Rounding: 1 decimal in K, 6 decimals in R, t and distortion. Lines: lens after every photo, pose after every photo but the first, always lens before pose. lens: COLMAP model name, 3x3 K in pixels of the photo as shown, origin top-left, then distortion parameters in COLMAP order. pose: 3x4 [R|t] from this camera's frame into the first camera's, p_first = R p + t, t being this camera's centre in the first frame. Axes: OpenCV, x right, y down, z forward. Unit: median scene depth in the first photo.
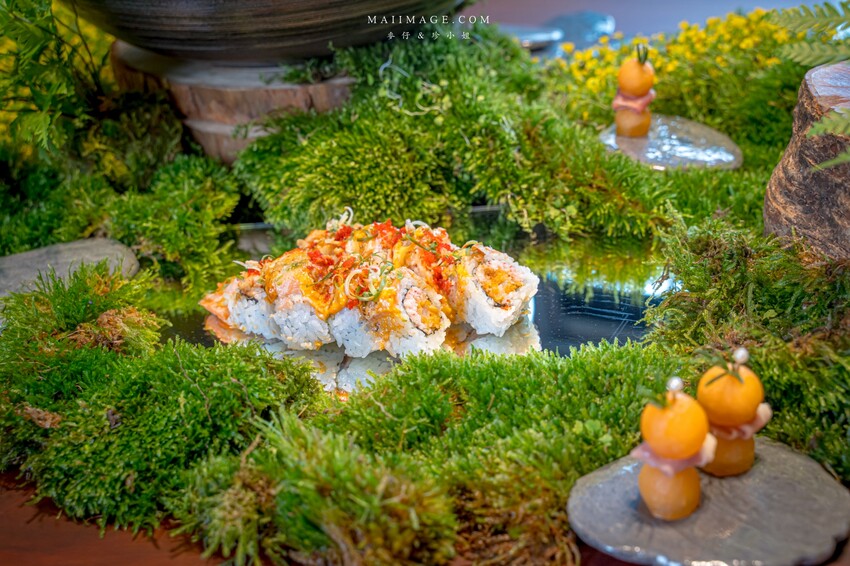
lens RADIAL K [[1074.5, 0, 425.1], [0, 1074.5, 283.0], [0, 0, 1]] dist [-0.017931, 0.000000]
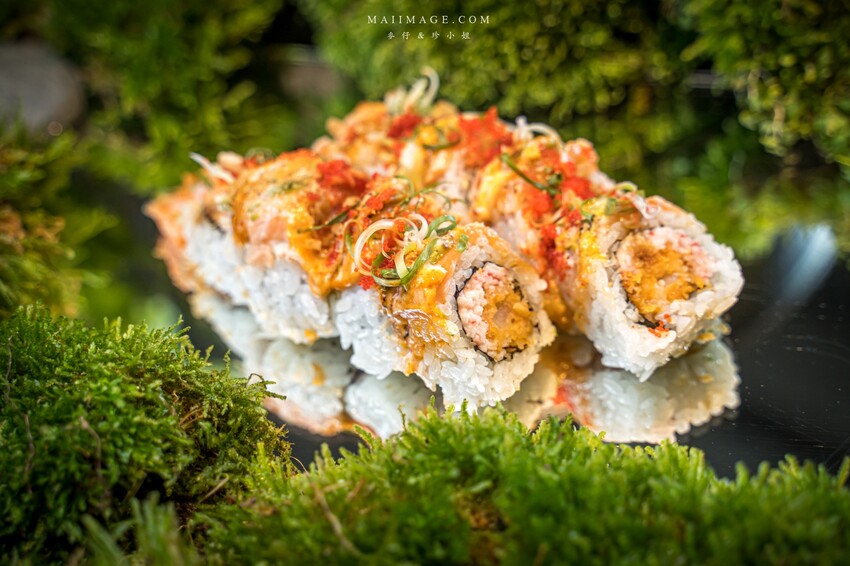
lens RADIAL K [[1619.4, 0, 425.5], [0, 1619.4, 283.7], [0, 0, 1]] dist [0.368750, 0.000000]
pose [[0.962094, 0.164700, -0.217368, 0.132060], [-0.122340, 0.972993, 0.195749, -0.137267], [0.243738, -0.161736, 0.956260, 0.217282]]
